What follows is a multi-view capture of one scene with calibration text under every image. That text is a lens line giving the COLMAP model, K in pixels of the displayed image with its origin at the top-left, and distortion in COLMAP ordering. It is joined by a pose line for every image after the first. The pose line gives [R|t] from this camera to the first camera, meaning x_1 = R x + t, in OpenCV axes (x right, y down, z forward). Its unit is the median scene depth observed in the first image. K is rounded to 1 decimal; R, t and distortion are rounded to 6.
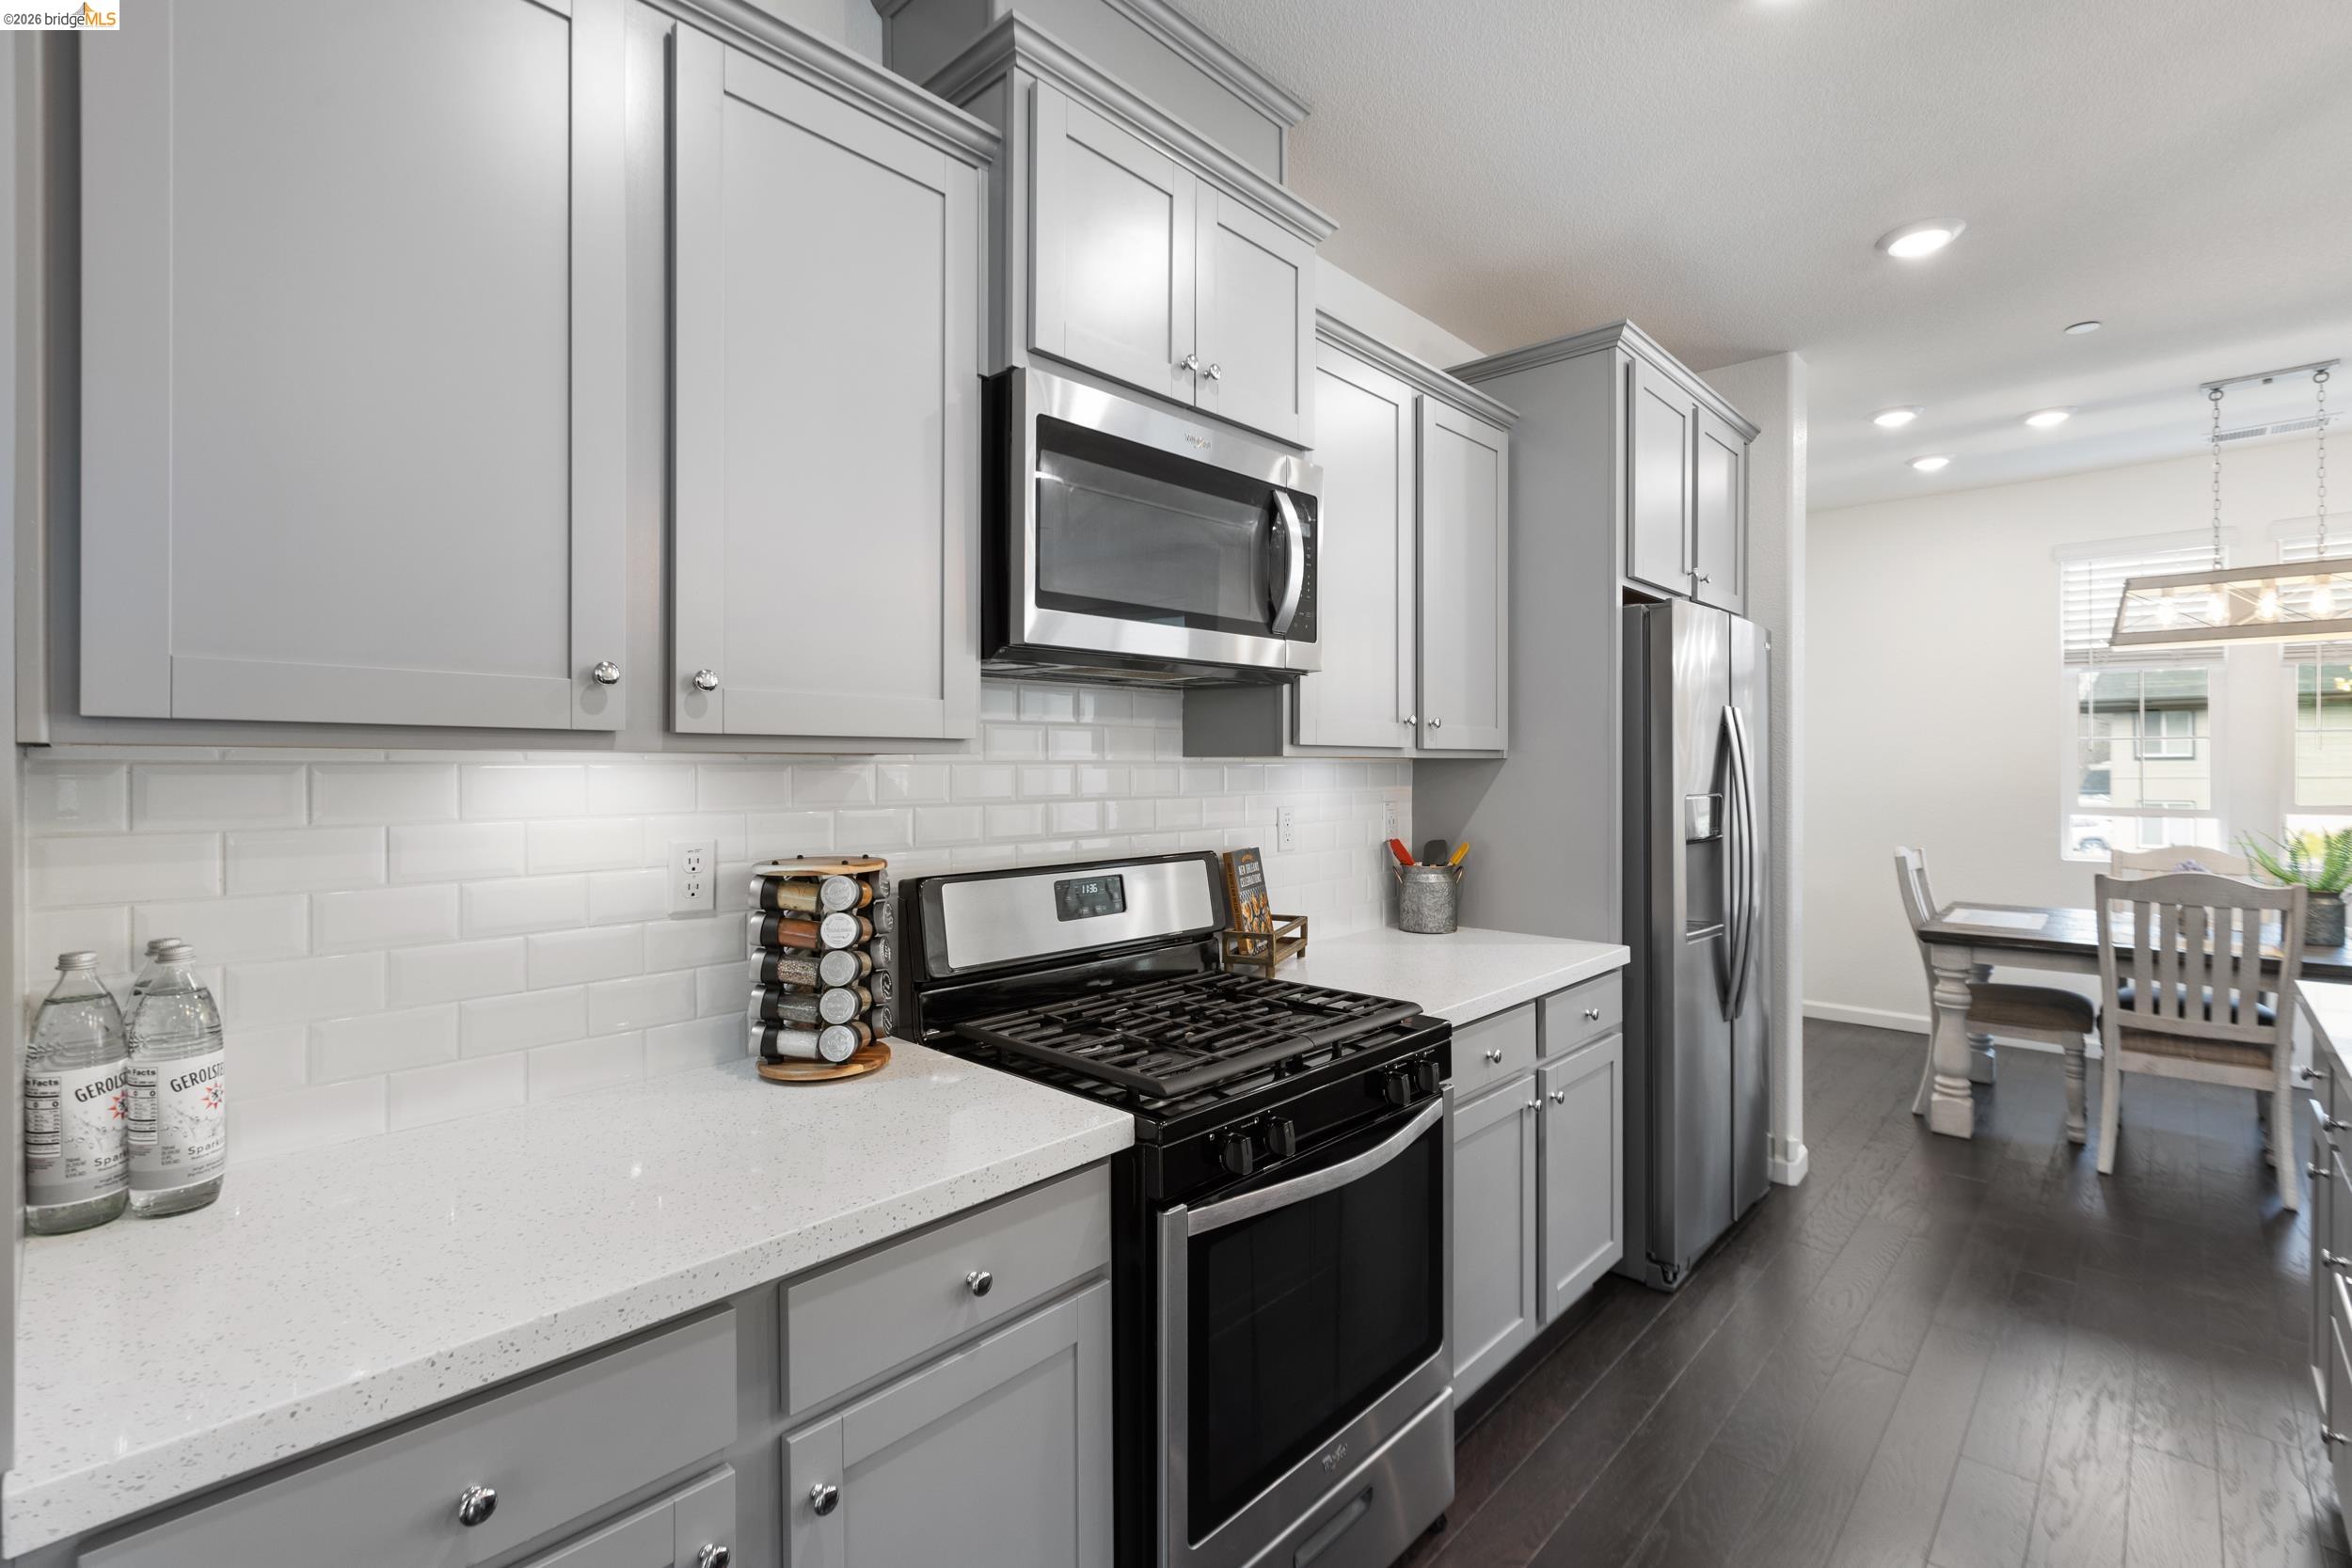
lens RADIAL K [[1110.3, 0, 1176.0], [0, 1110.3, 784.0], [0, 0, 1]] dist [-0.000536, 0.000232]
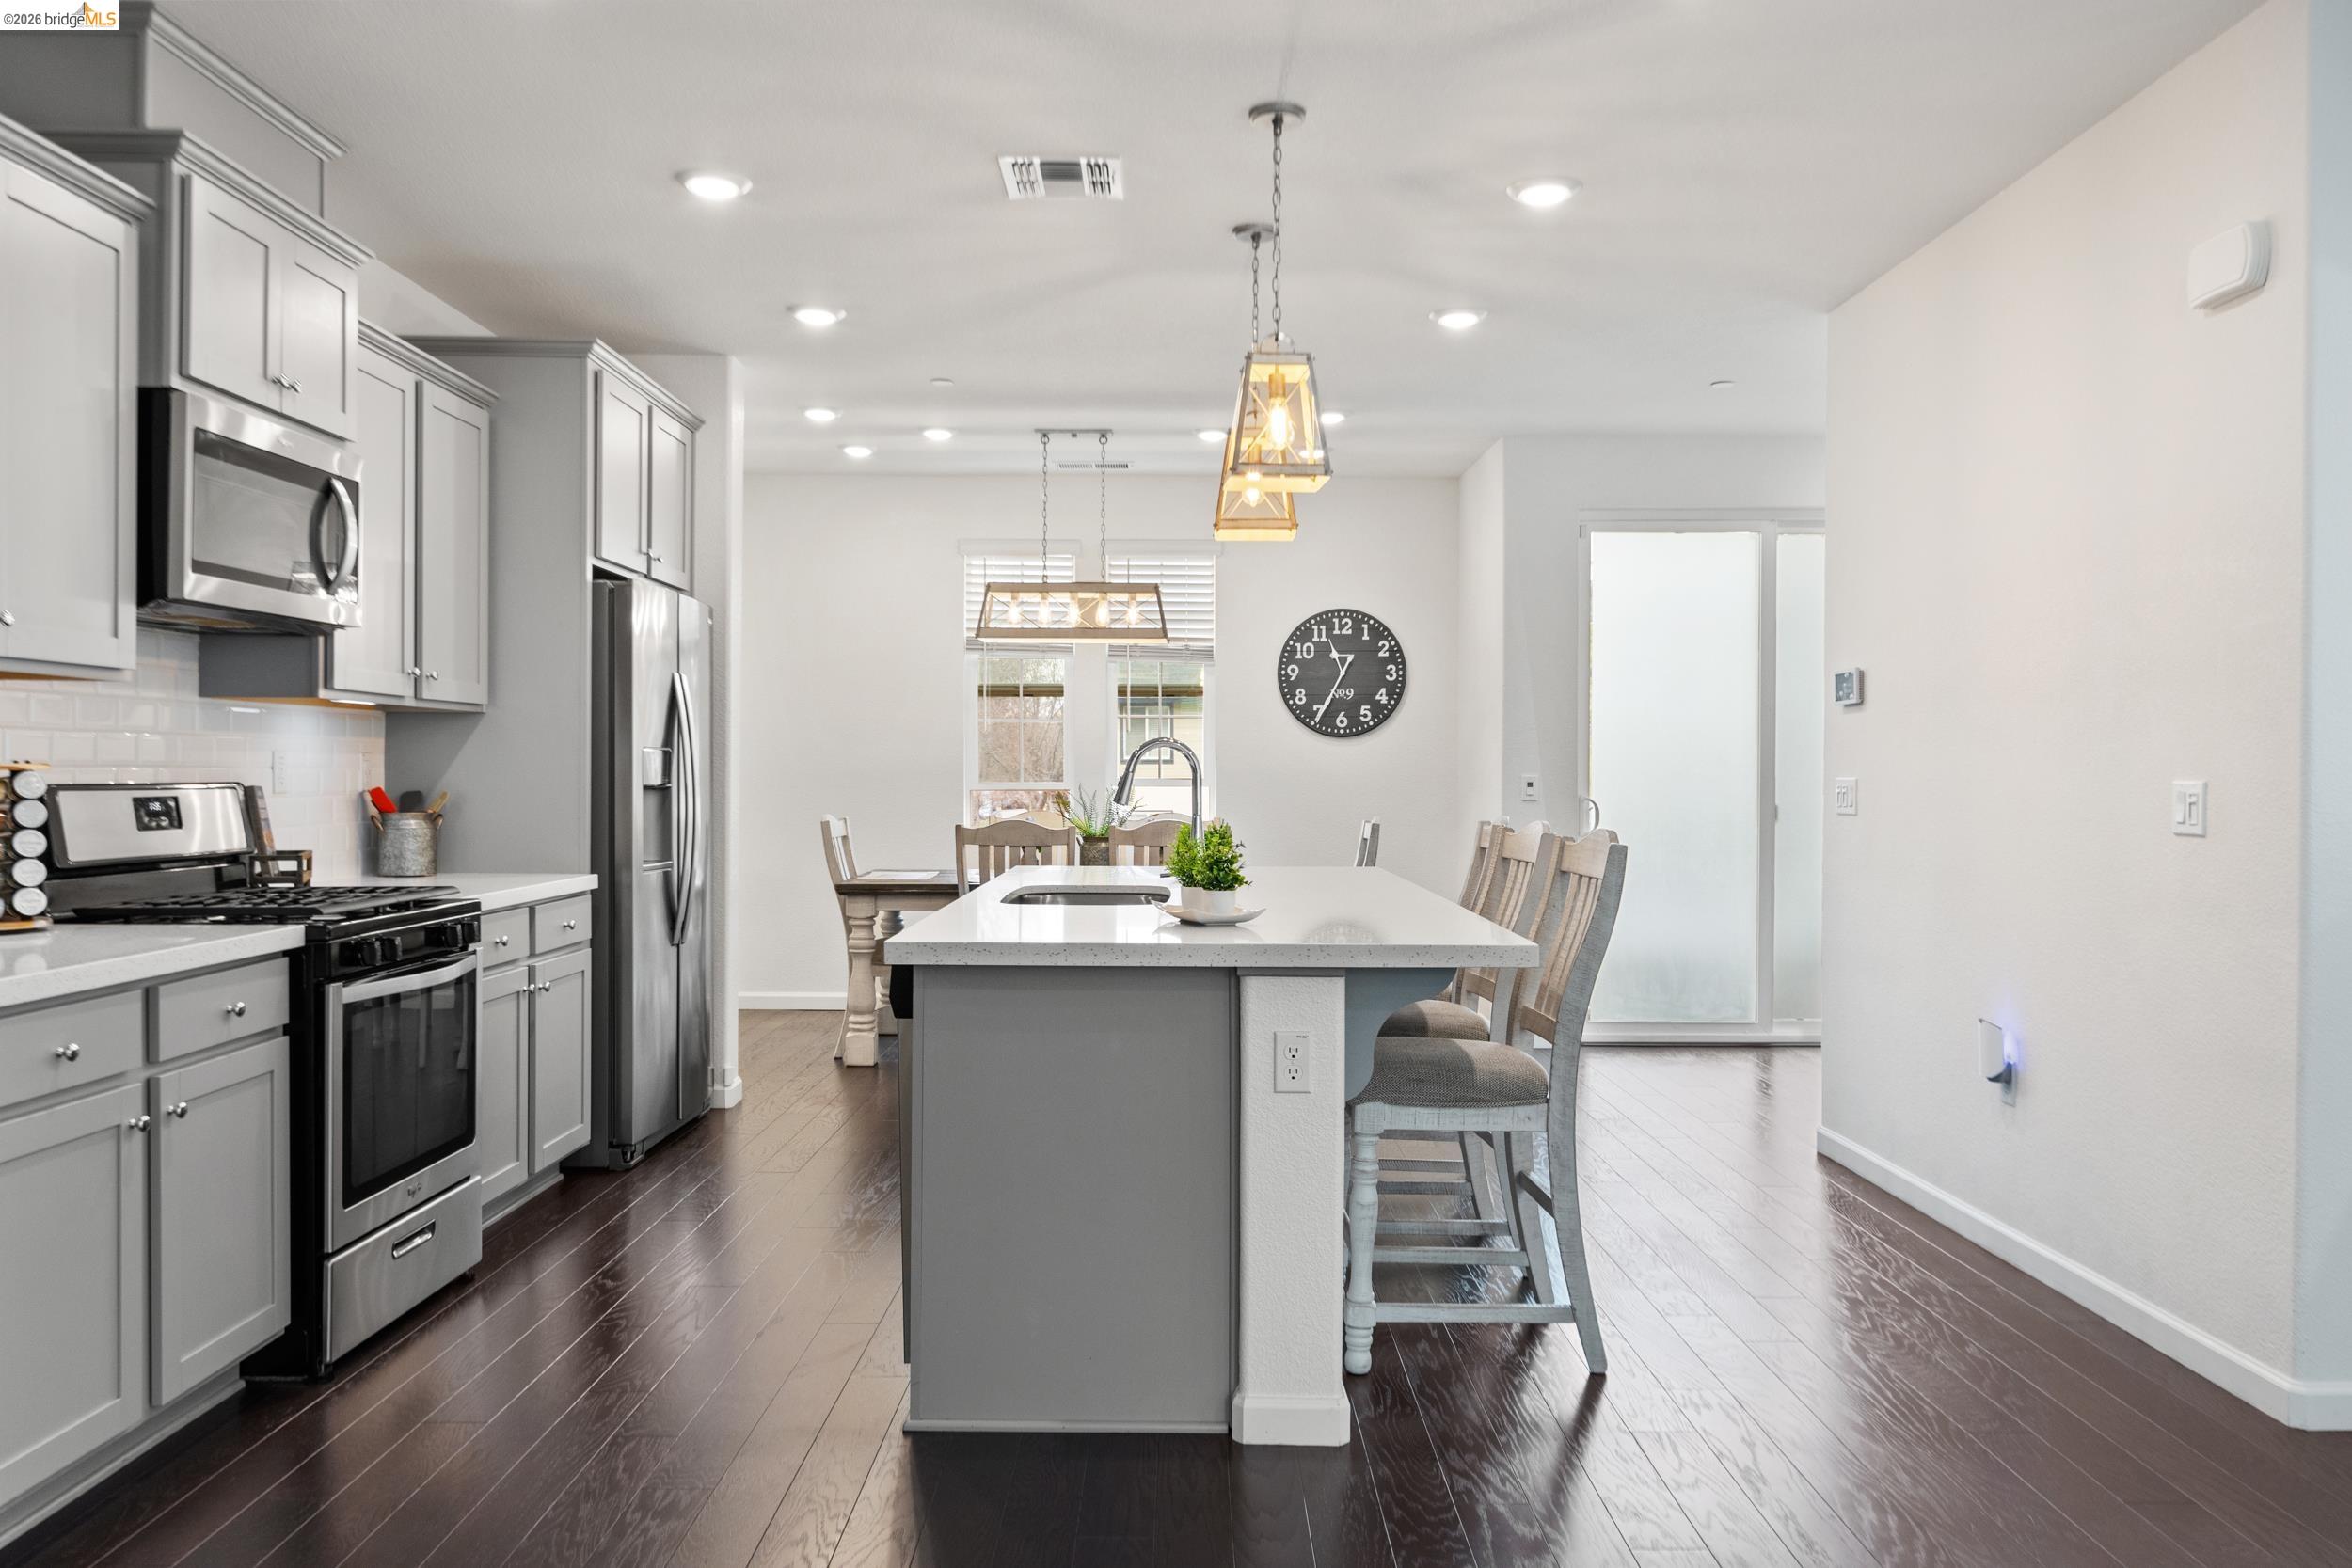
lens RADIAL K [[1858.3, 0, 1176.0], [0, 1858.3, 784.0], [0, 0, 1]] dist [-0.001295, -0.005014]
pose [[0.750091, 0.006798, 0.661300, -0.411402], [-0.001382, 0.999961, -0.008711, 0.064659], [-0.661334, 0.005620, 0.750071, -0.835521]]
